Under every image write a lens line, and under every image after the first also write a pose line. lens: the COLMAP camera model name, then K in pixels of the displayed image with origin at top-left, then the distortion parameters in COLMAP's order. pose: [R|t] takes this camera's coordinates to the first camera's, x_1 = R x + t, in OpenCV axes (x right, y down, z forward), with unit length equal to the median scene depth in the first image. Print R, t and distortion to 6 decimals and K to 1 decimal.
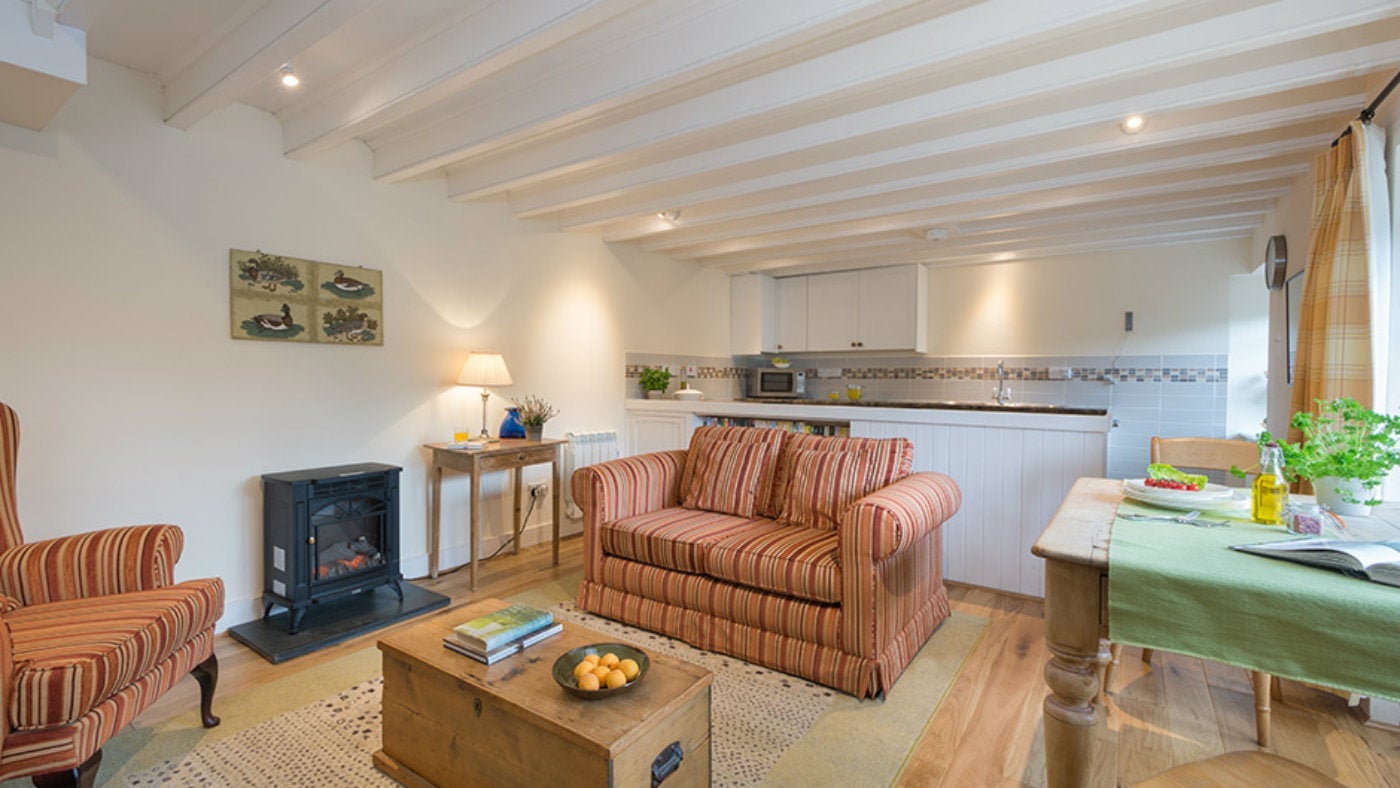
lens RADIAL K [[612.4, 0, 700.0], [0, 612.4, 394.0], [0, 0, 1]] dist [0.003589, -0.000407]
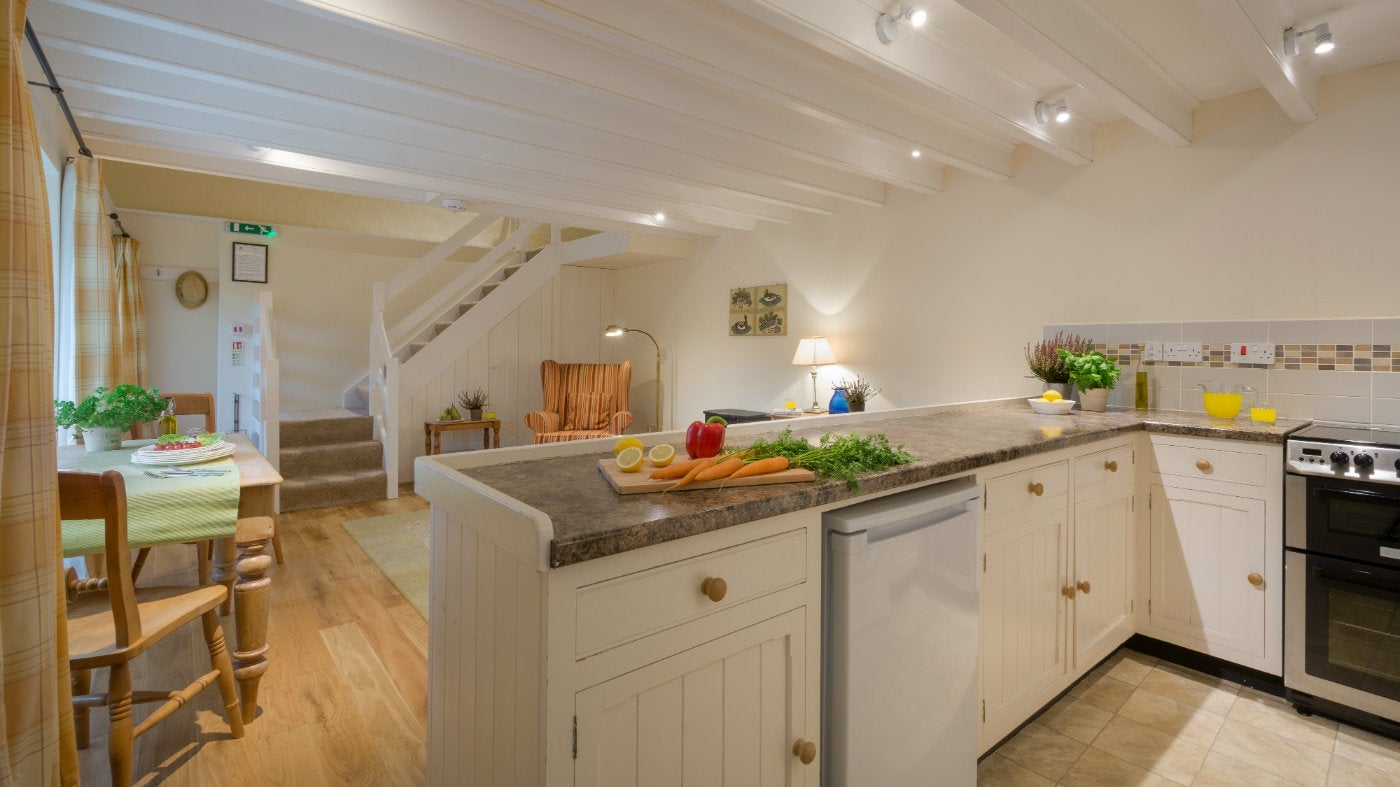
lens RADIAL K [[648.4, 0, 708.4], [0, 648.4, 346.3], [0, 0, 1]] dist [-0.000862, -0.000229]
pose [[-0.278090, -0.006275, -0.960535, 1.016451], [-0.035092, 0.999377, 0.003631, -0.052394], [0.959914, 0.034717, -0.278137, 1.264860]]
